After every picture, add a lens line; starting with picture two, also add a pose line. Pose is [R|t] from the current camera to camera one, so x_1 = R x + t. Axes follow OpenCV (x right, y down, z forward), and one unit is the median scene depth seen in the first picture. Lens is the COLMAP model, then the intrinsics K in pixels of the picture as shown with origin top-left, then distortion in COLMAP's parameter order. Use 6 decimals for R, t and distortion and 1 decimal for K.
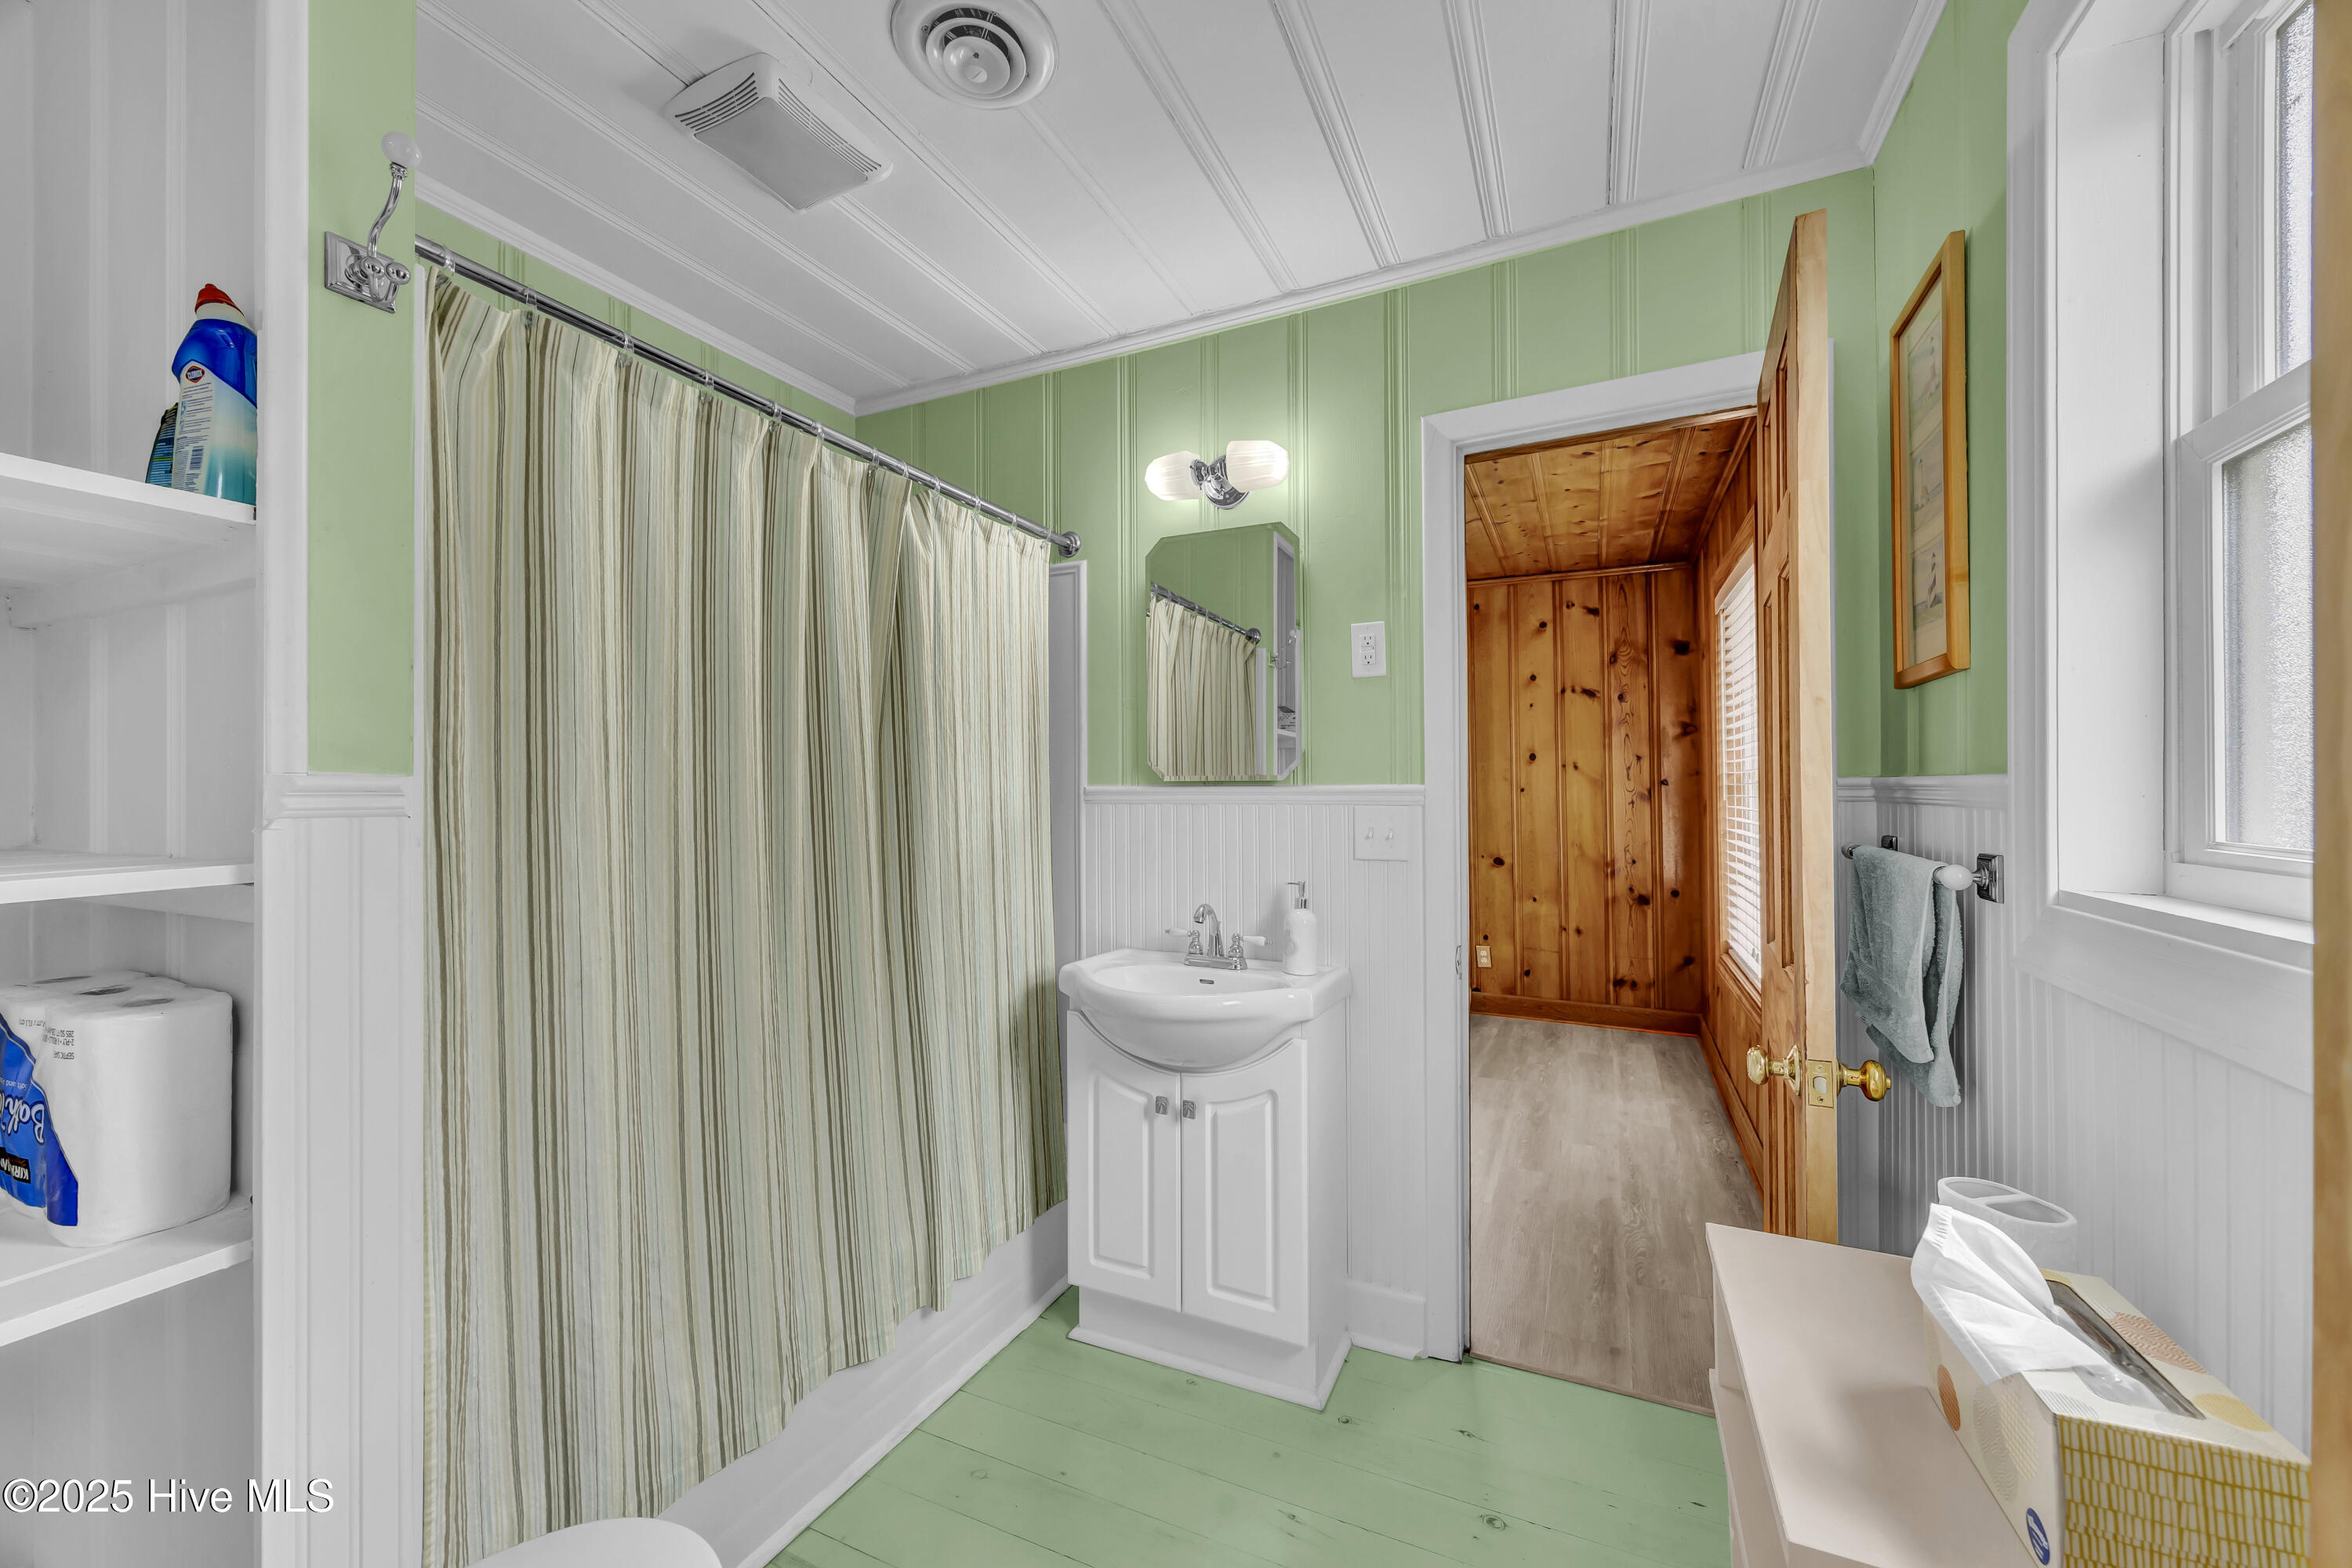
lens RADIAL K [[917.4, 0, 1183.7], [0, 917.4, 722.1], [0, 0, 1]] dist [0.000164, -0.000036]
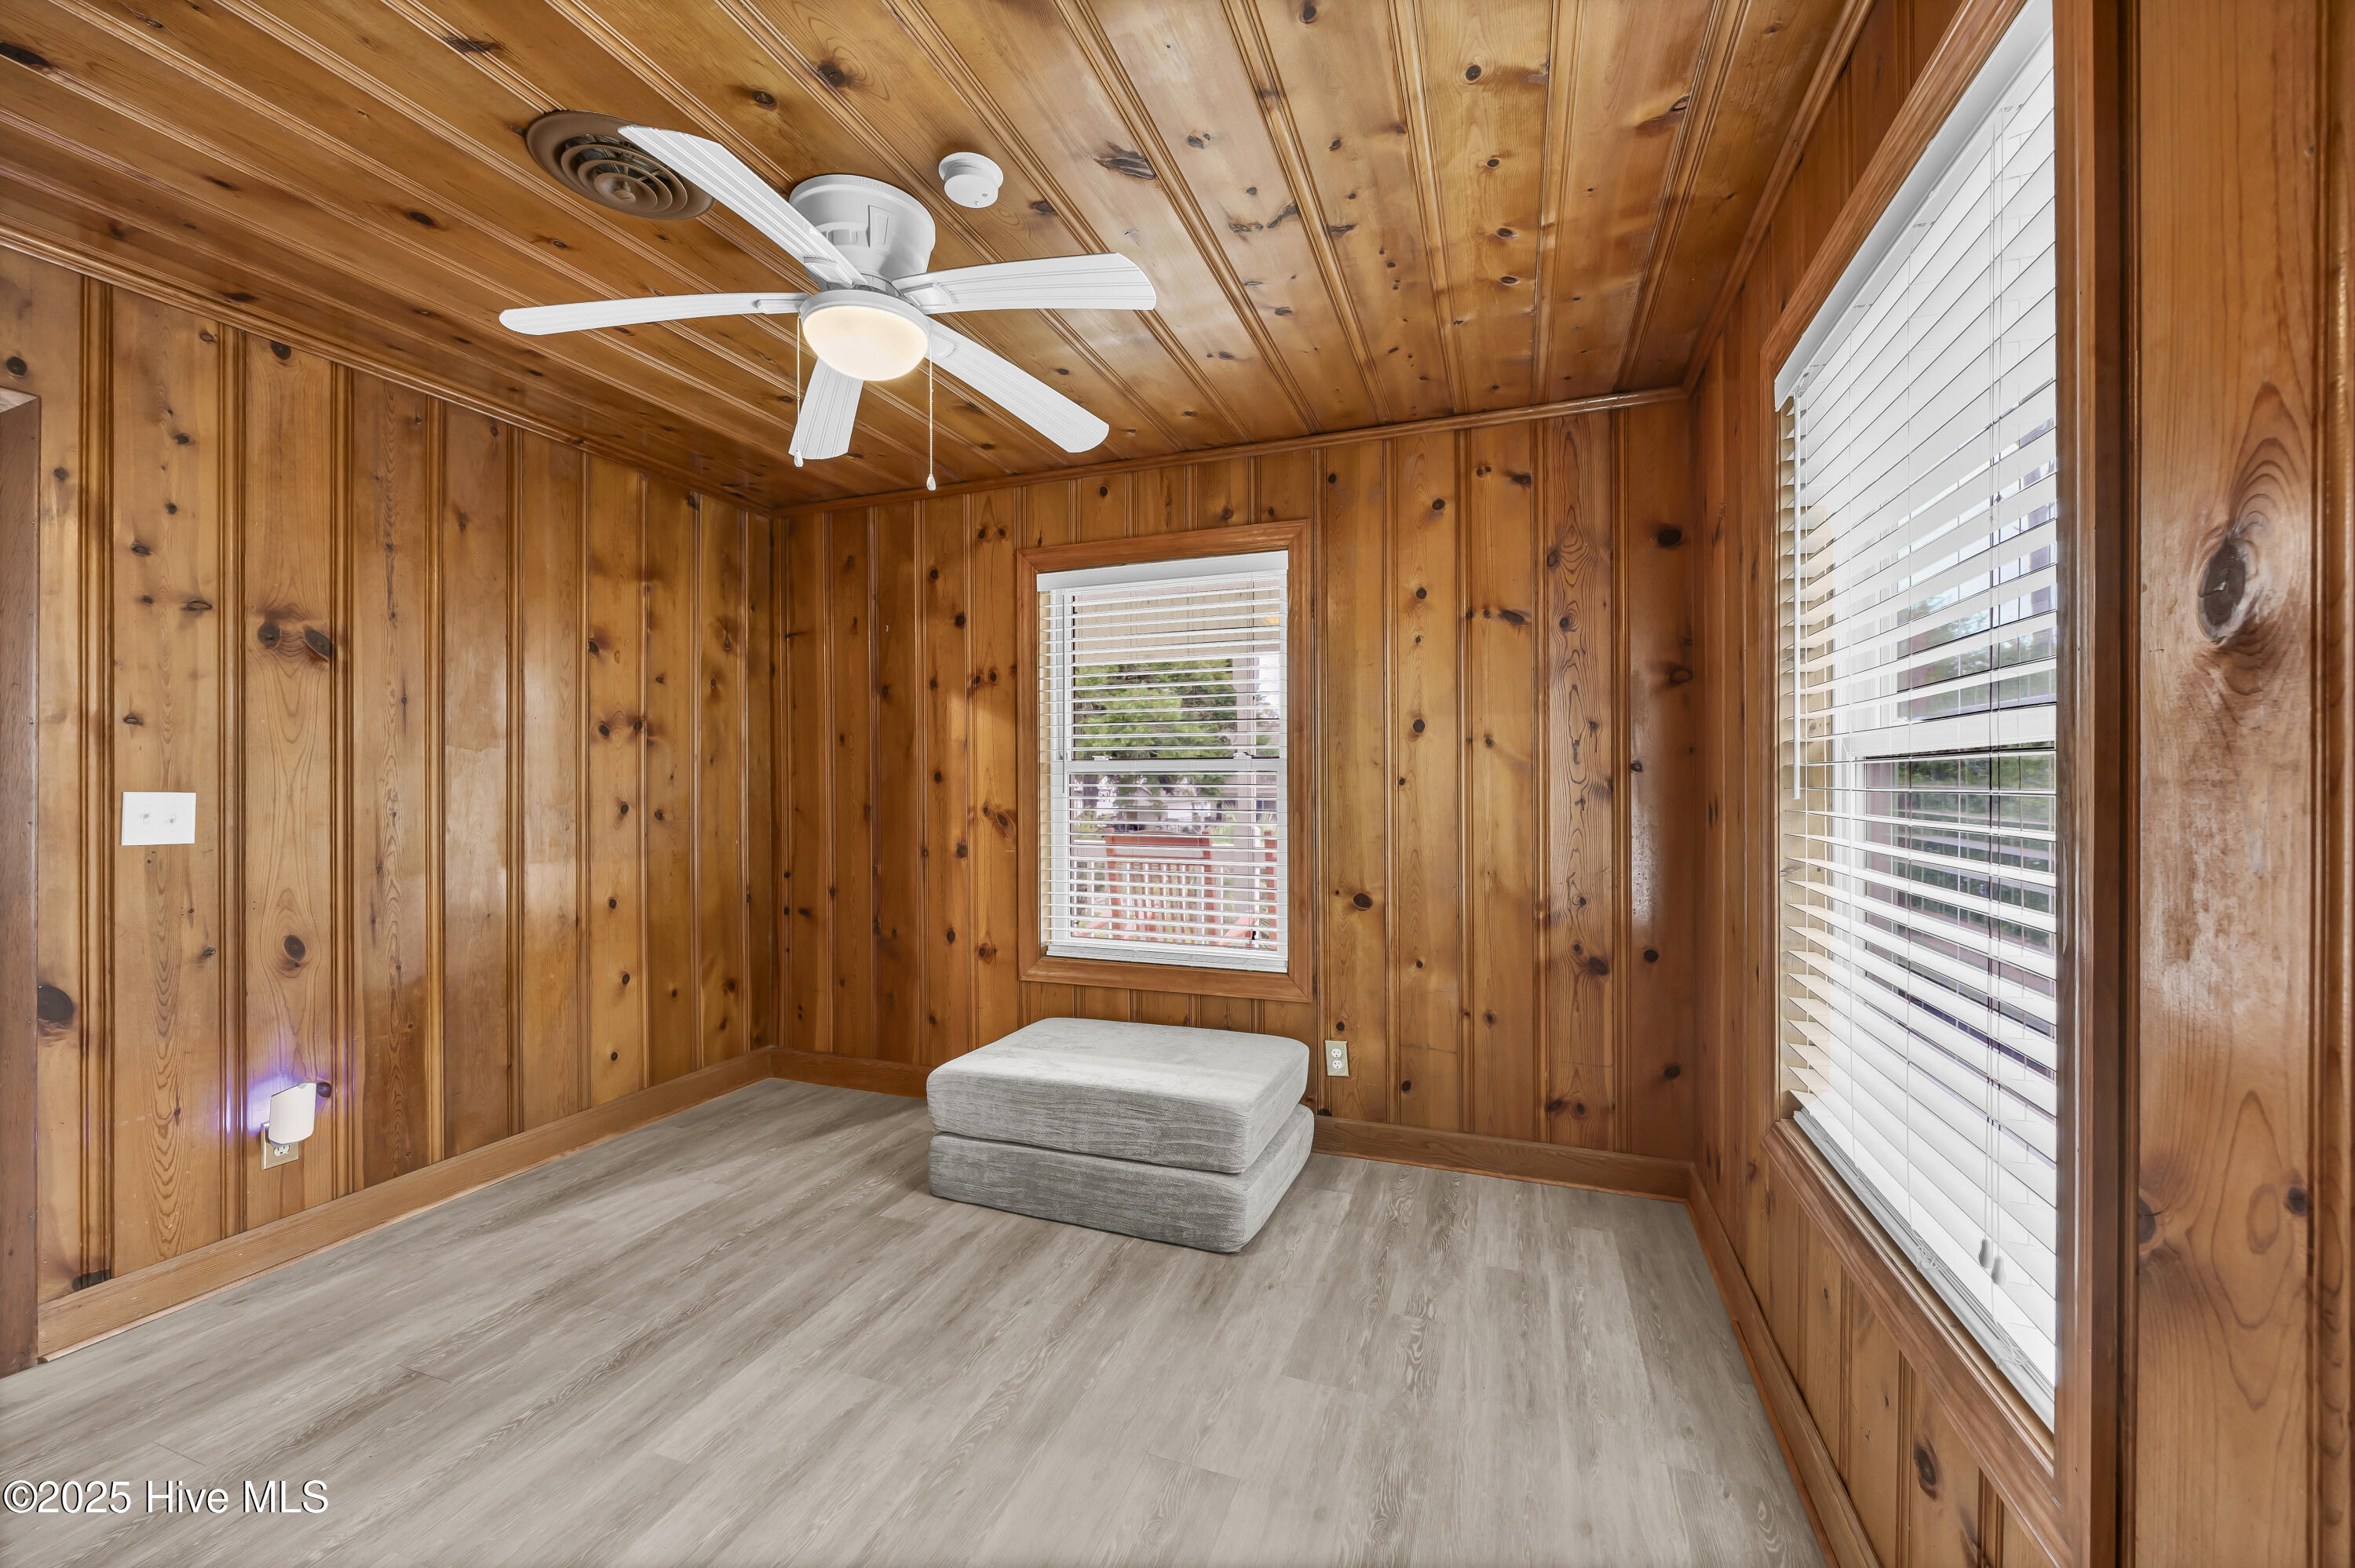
lens RADIAL K [[918.5, 0, 1180.0], [0, 918.5, 752.1], [0, 0, 1]] dist [0.000164, -0.000036]
pose [[0.997261, -0.004286, 0.073833, 0.188076], [0.001334, 0.999199, 0.039985, 0.032012], [-0.073946, -0.039777, 0.996469, 0.431648]]
